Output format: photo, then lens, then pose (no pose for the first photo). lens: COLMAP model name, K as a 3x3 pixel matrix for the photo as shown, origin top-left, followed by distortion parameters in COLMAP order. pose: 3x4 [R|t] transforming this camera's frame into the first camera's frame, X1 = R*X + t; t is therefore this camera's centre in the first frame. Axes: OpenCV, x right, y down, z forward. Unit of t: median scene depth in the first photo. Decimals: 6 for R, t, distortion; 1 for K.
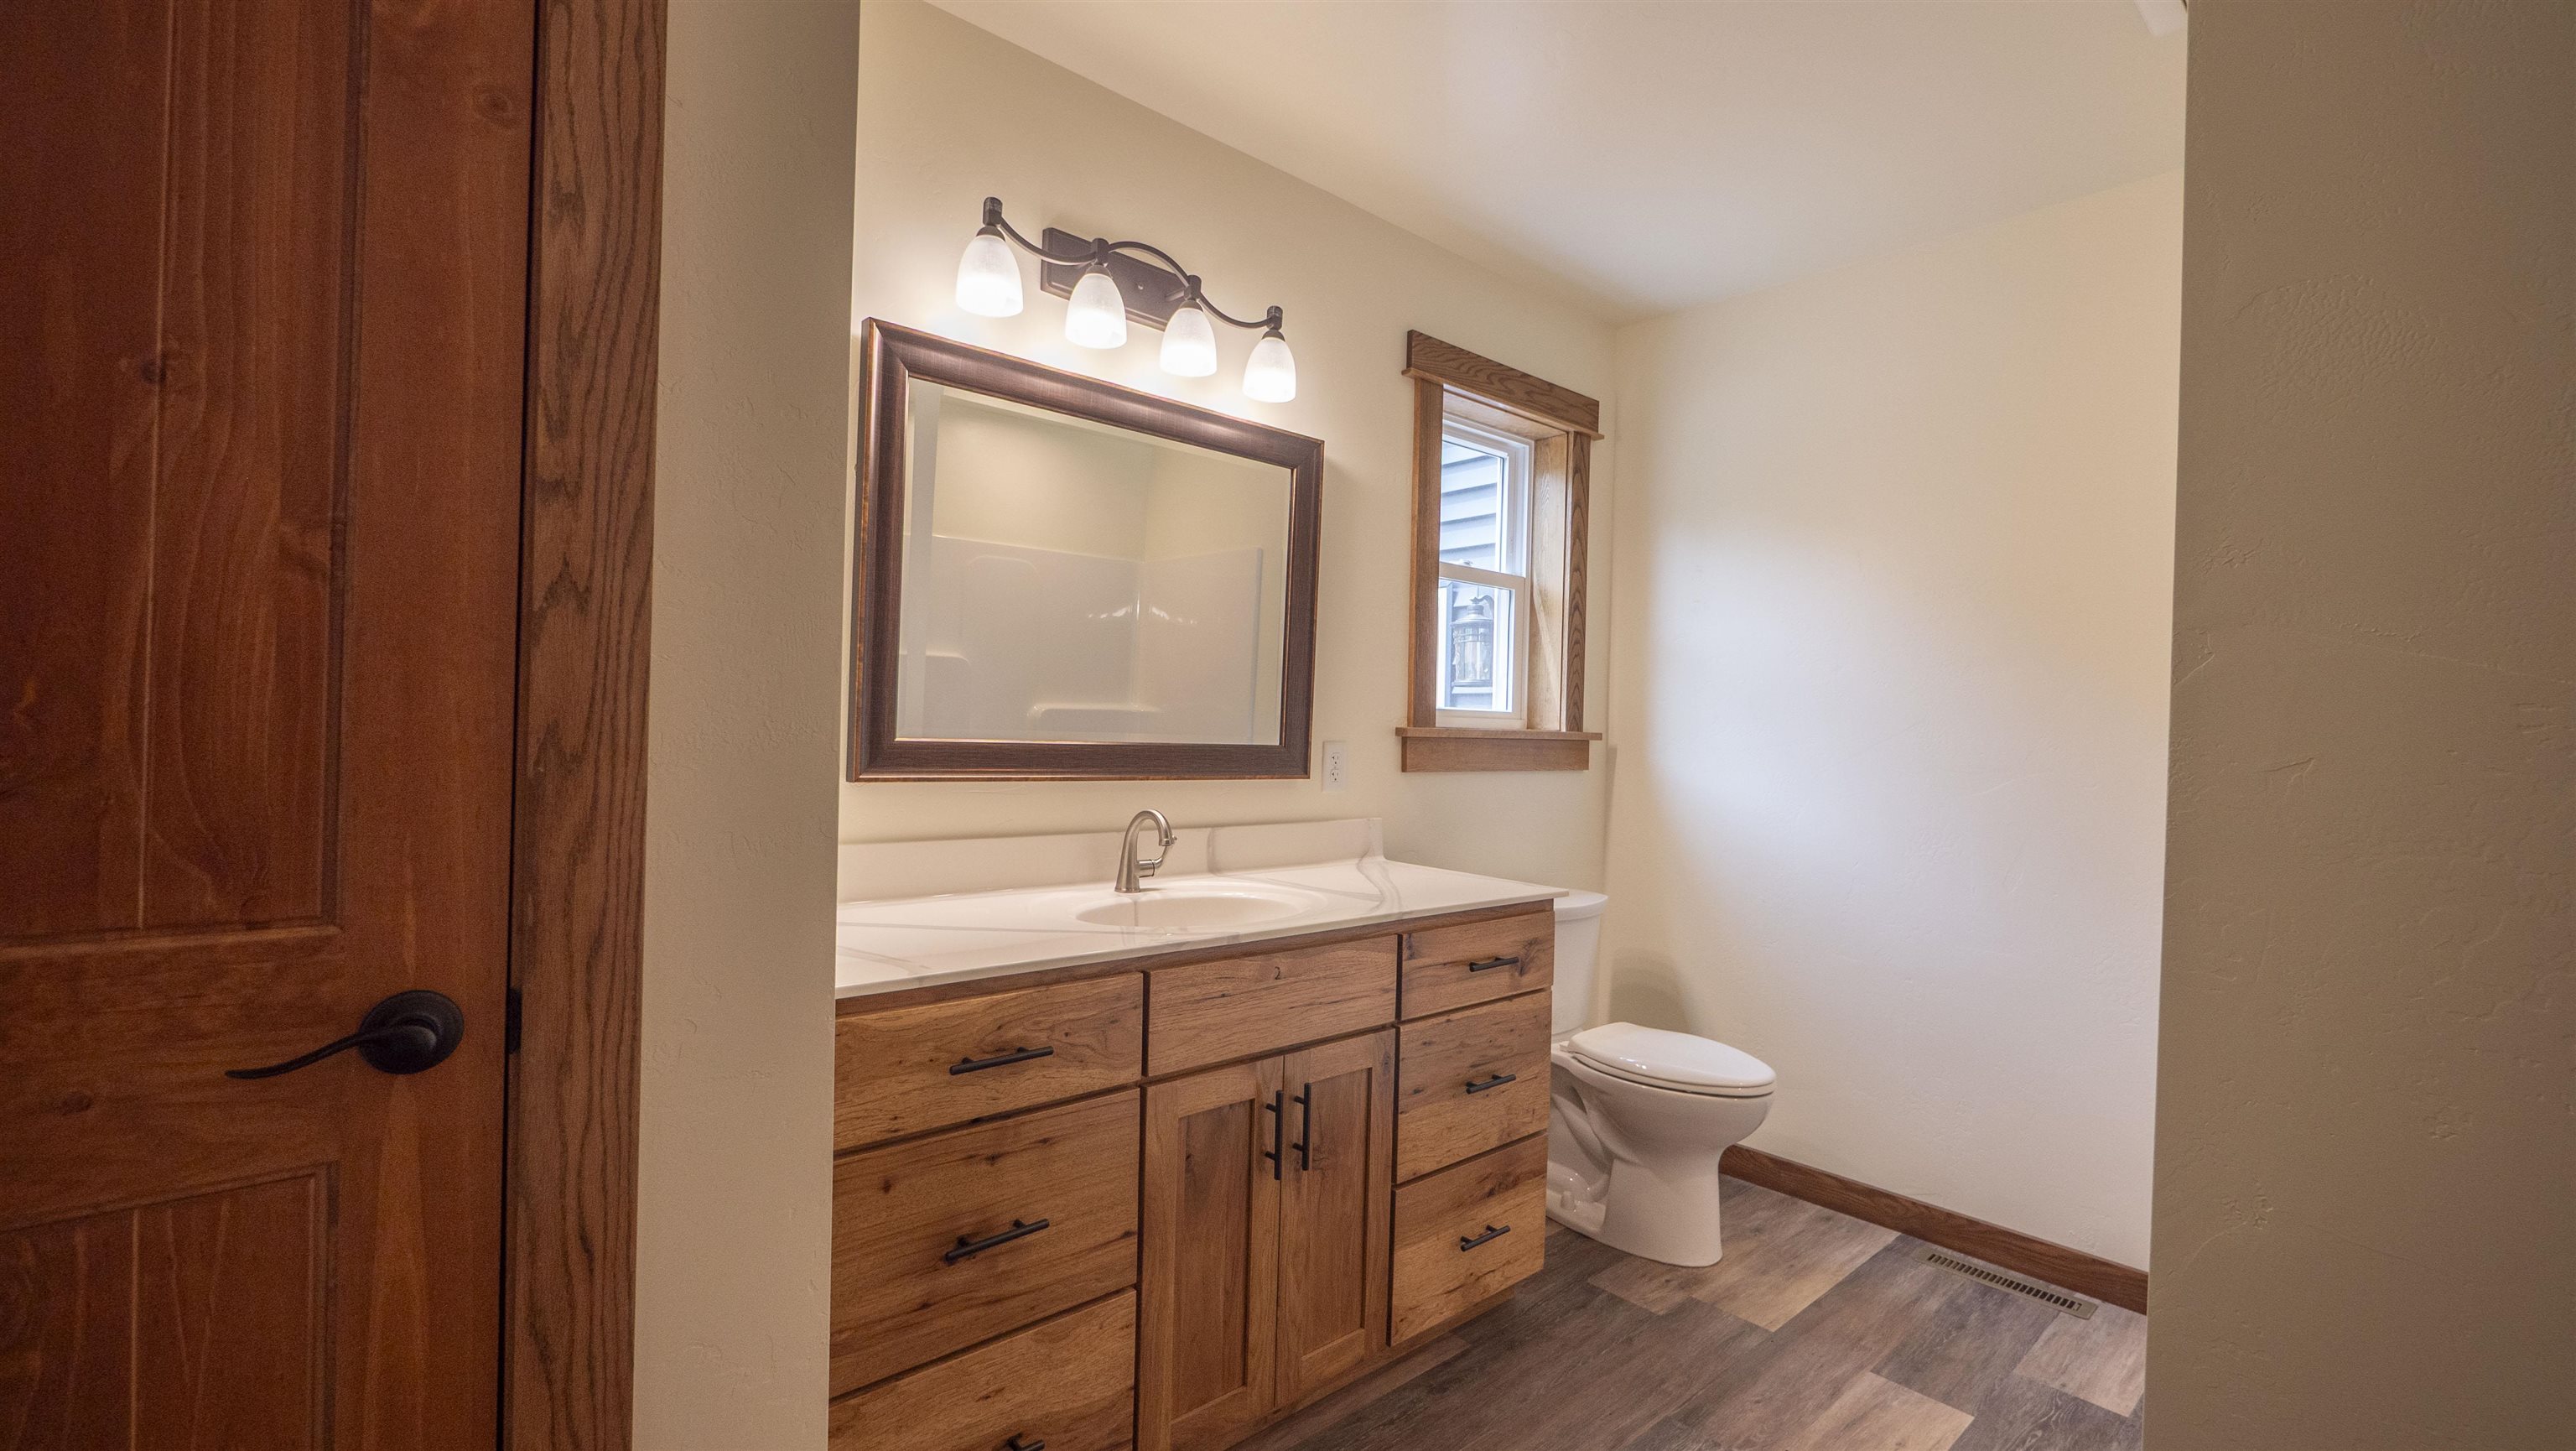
lens RADIAL K [[1087.8, 0, 1298.1], [0, 1087.8, 739.8], [0, 0, 1]] dist [-0.004698, 0.000379]
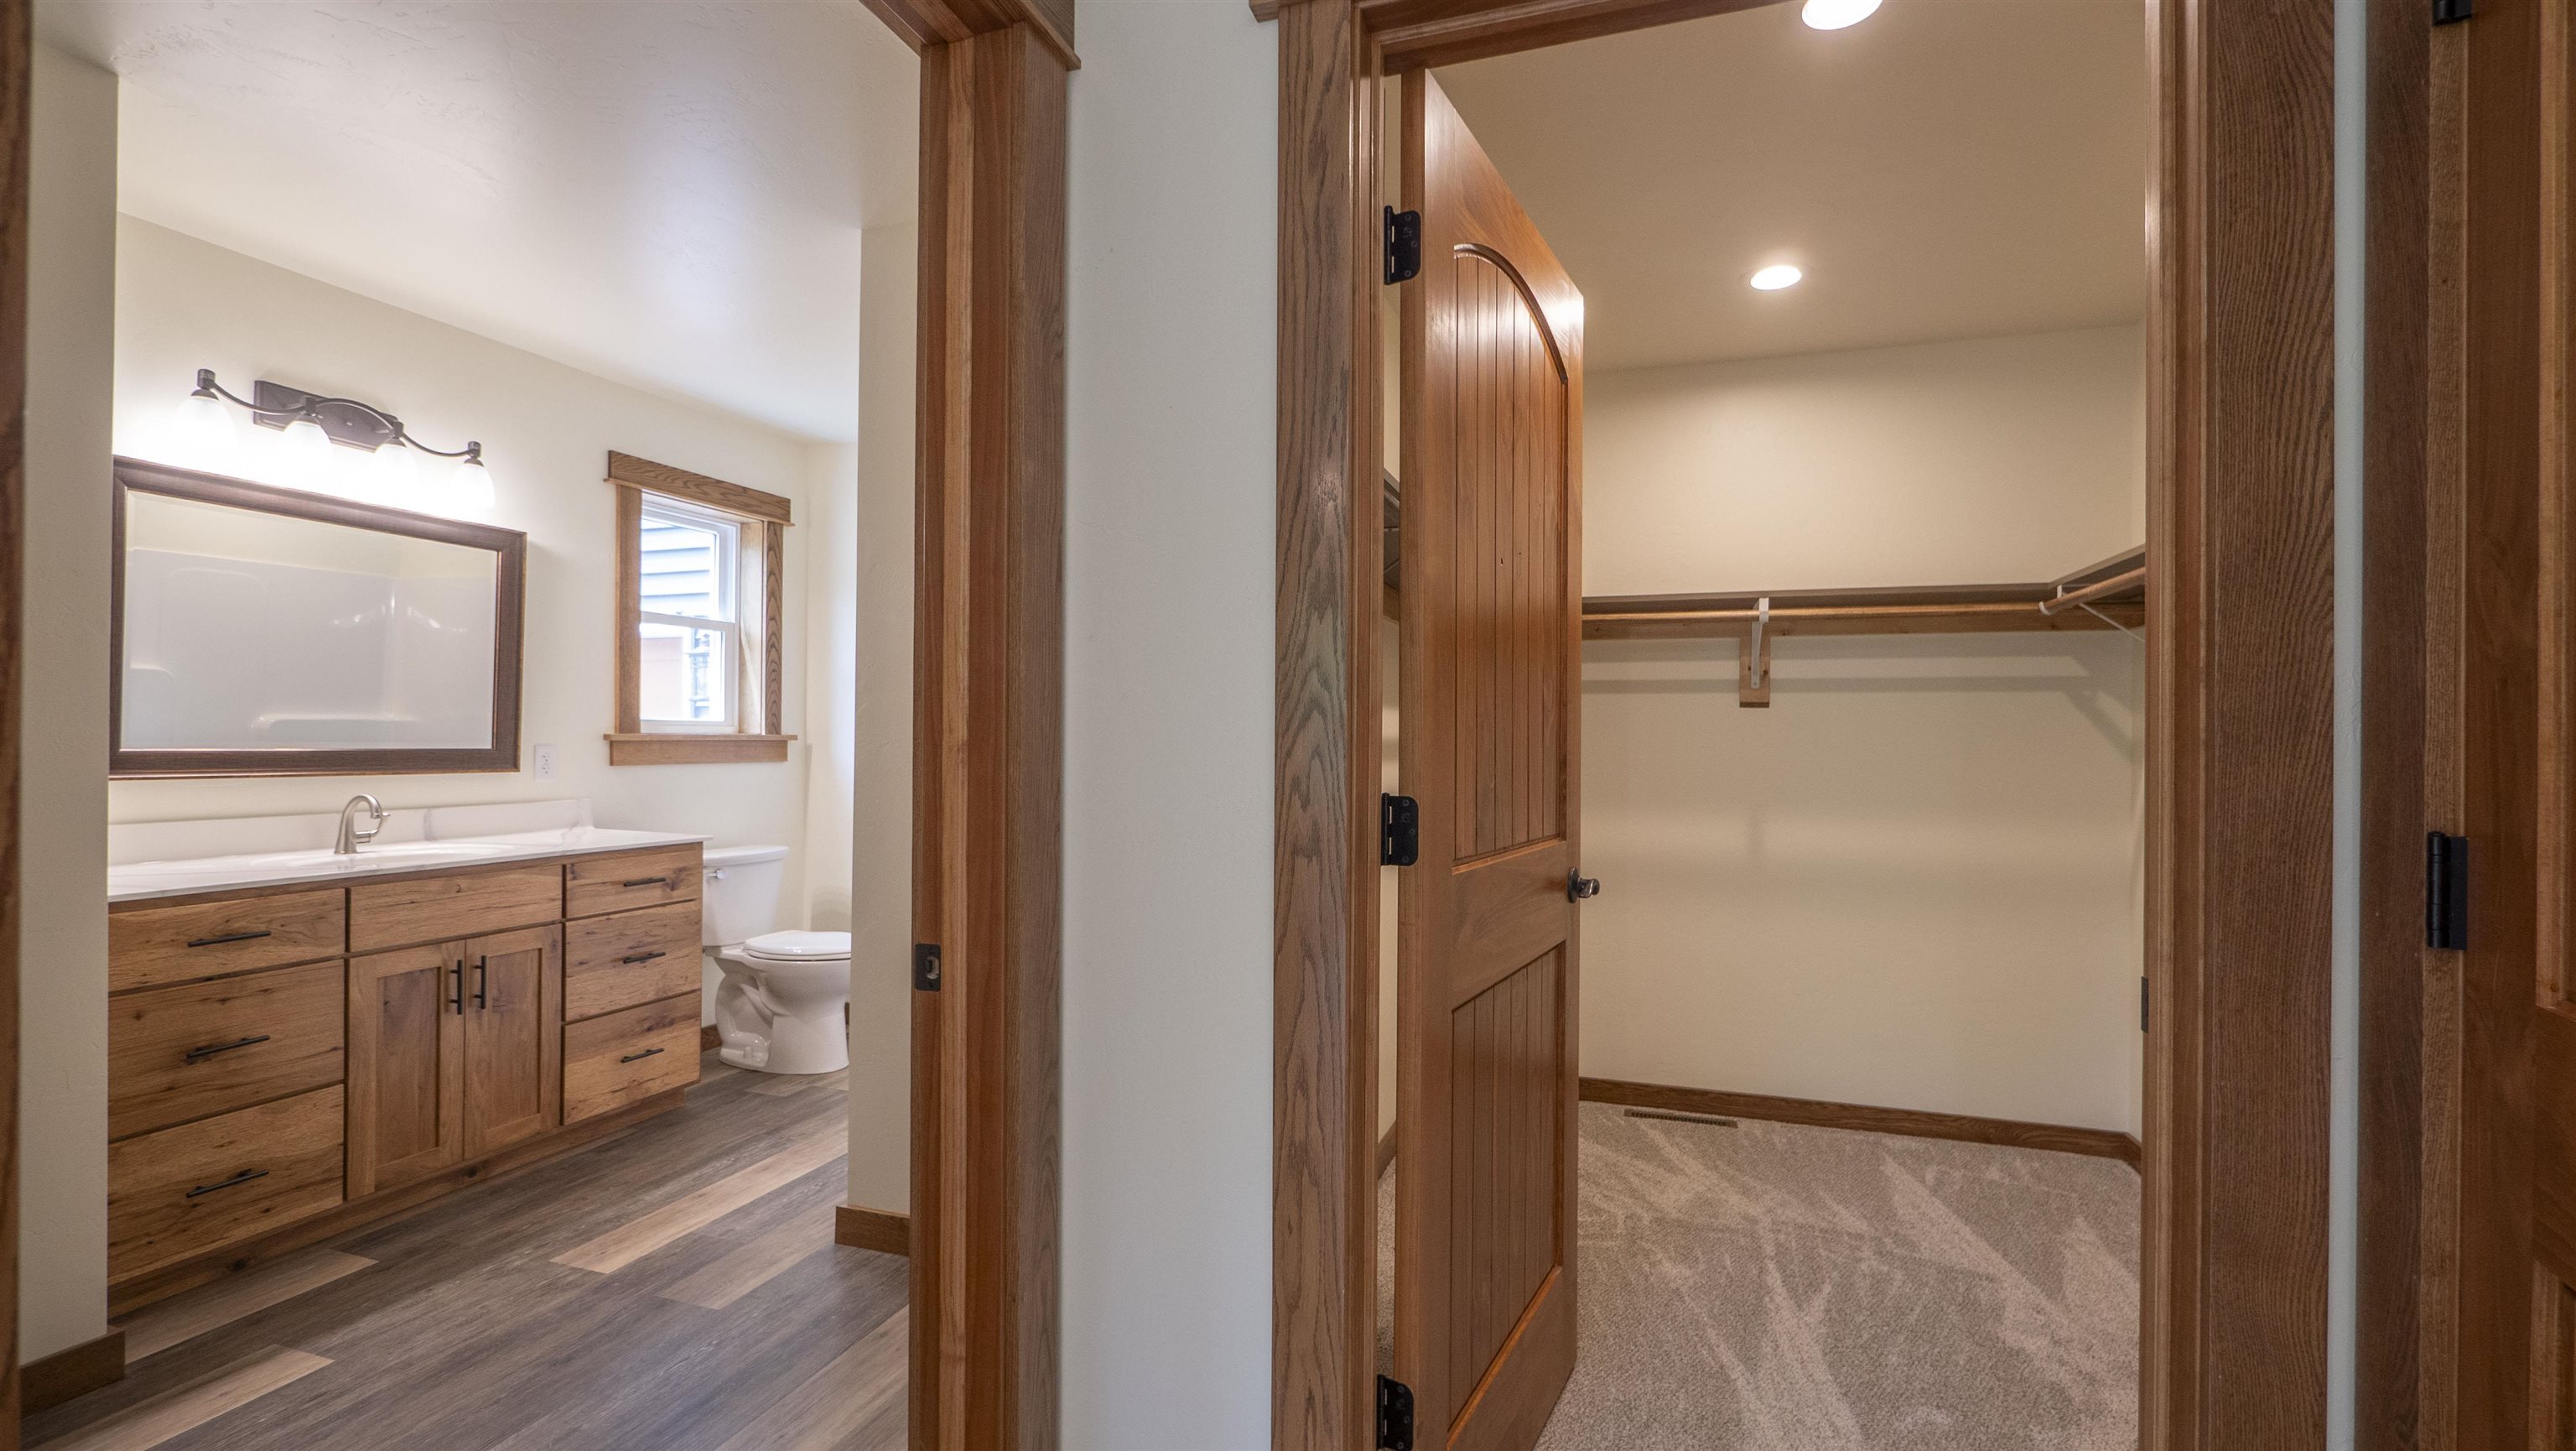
lens RADIAL K [[1087.8, 0, 1303.8], [0, 1087.8, 736.4], [0, 0, 1]] dist [-0.004698, 0.000379]
pose [[0.865311, -0.017730, 0.500922, 0.196568], [0.018657, 0.999821, 0.003160, 0.004698], [-0.500888, 0.006611, 0.865487, -0.760805]]
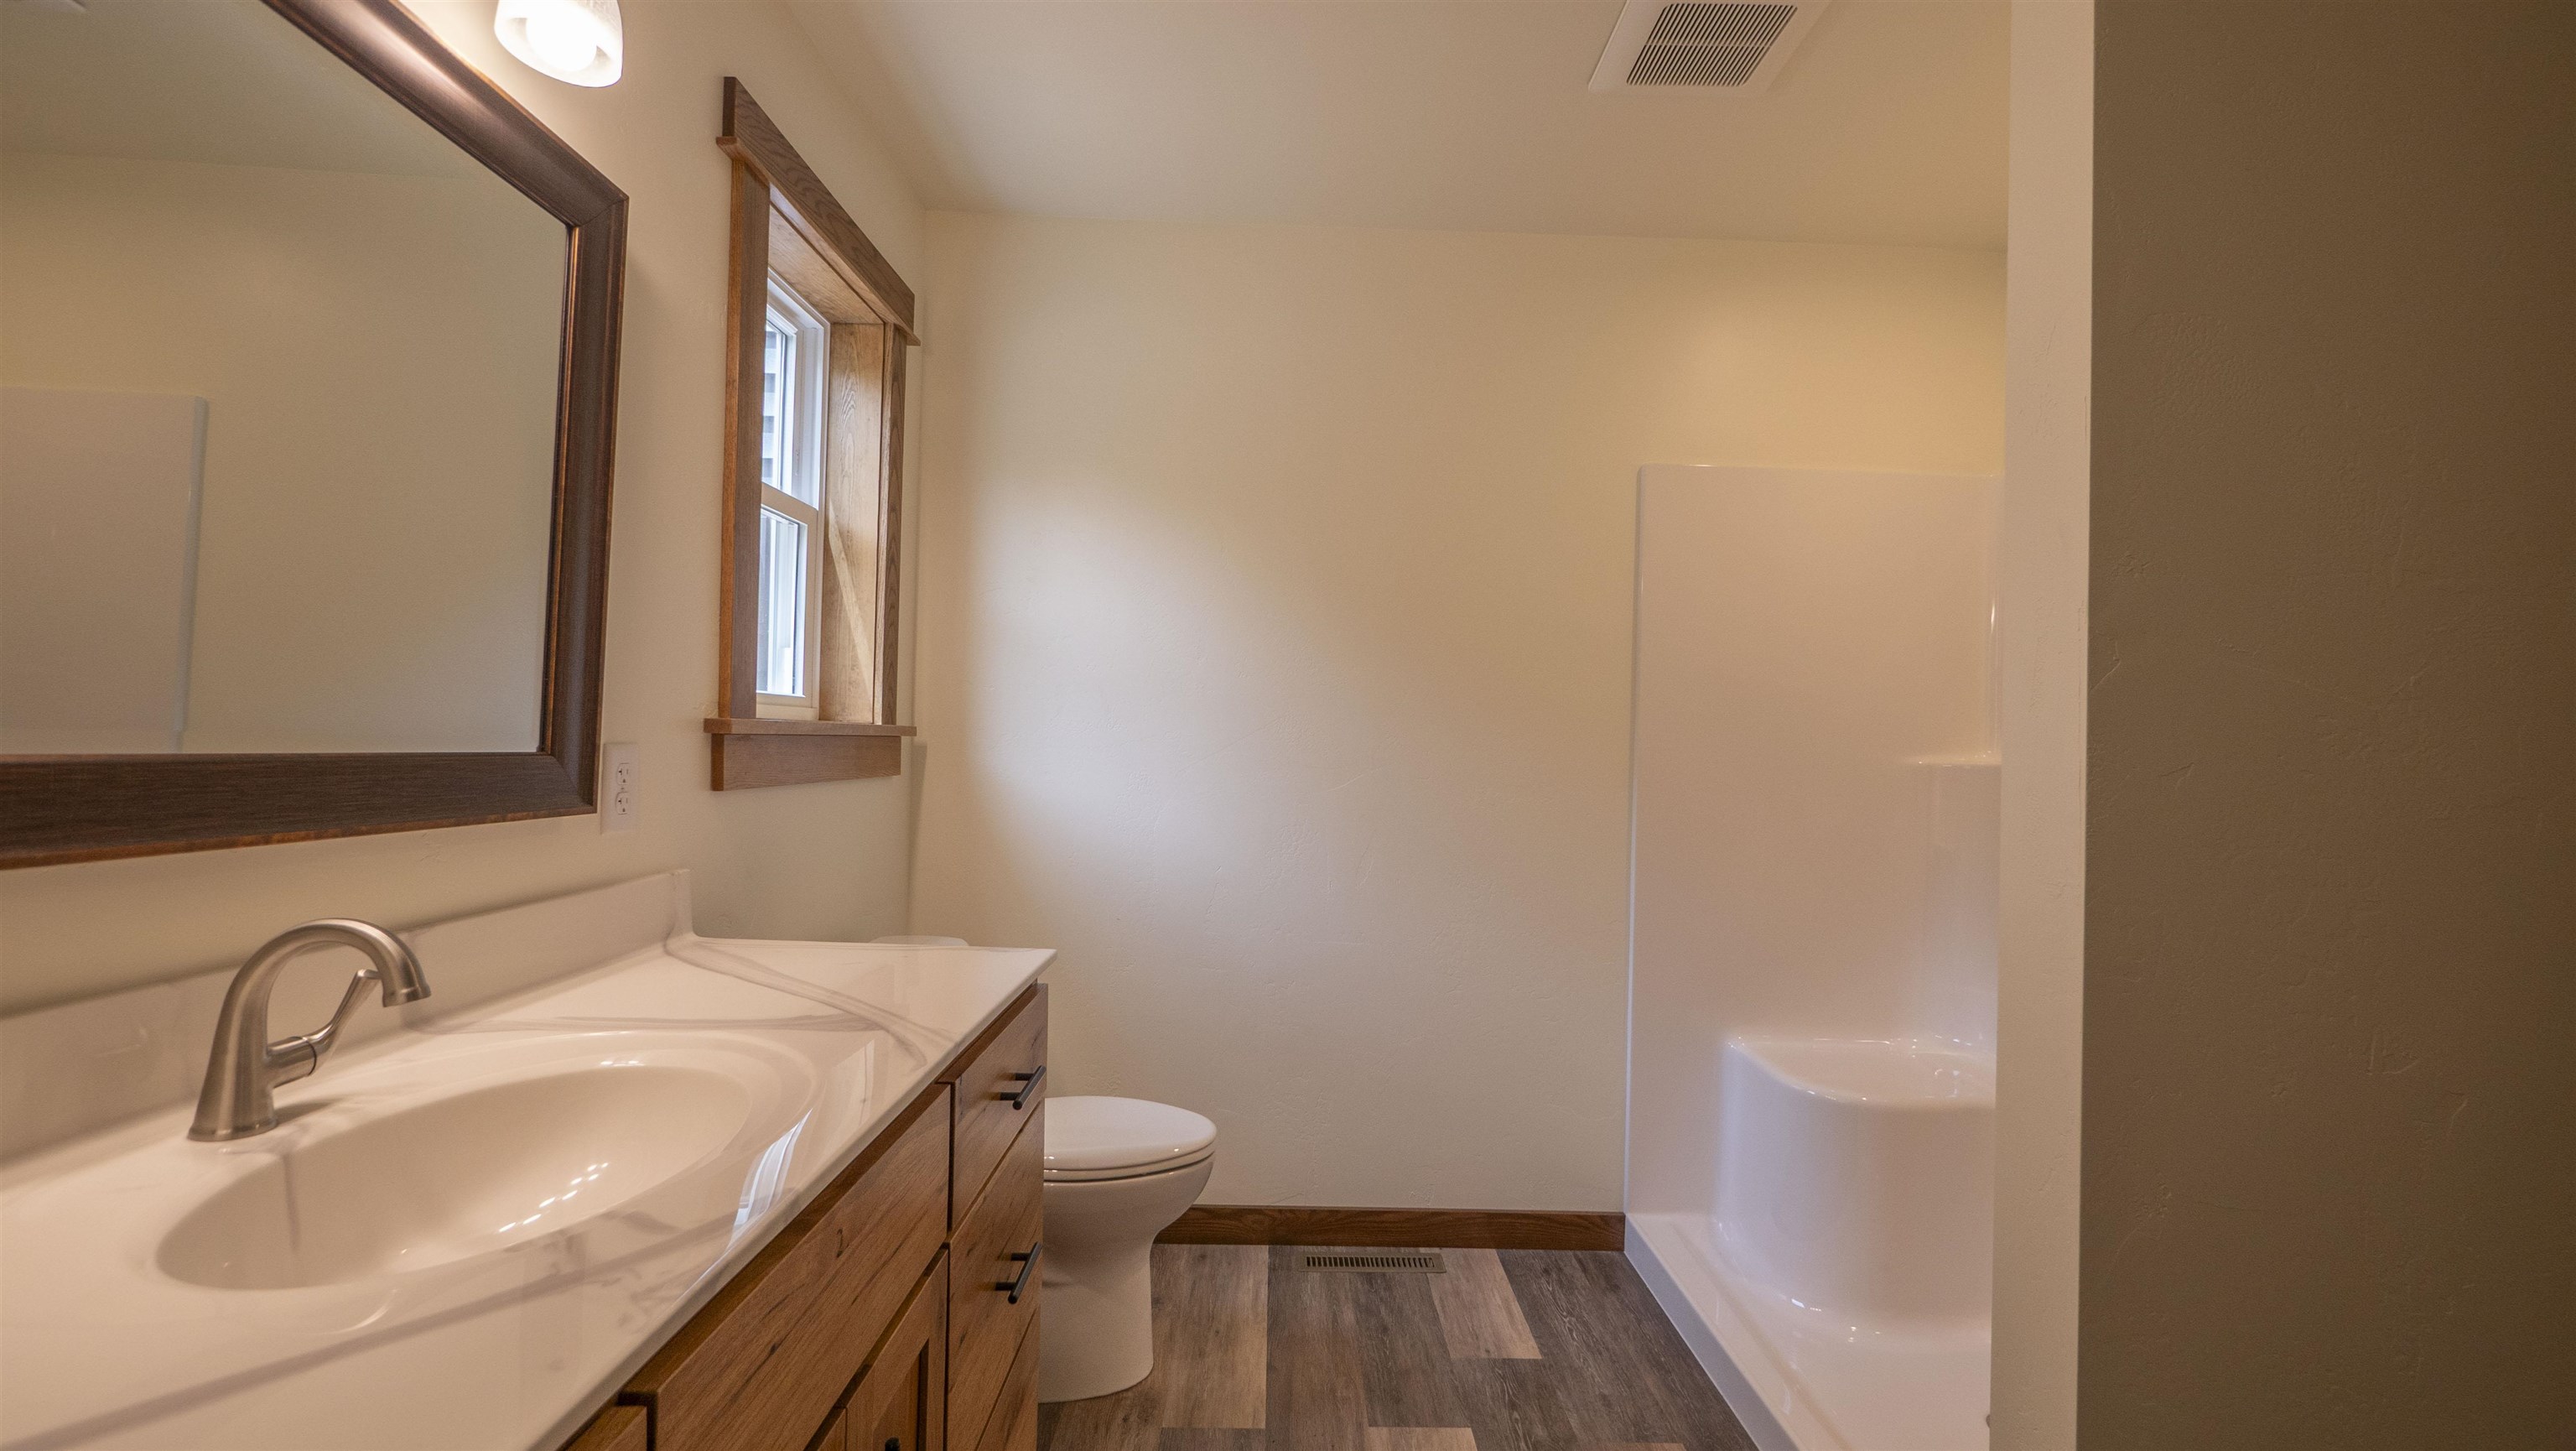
lens RADIAL K [[1087.8, 0, 1297.4], [0, 1087.8, 740.2], [0, 0, 1]] dist [-0.004698, 0.000379]
pose [[0.648834, -0.007314, 0.760895, -0.183726], [-0.000460, 0.999950, 0.010005, -0.006299], [-0.760930, -0.006842, 0.648798, 0.404466]]
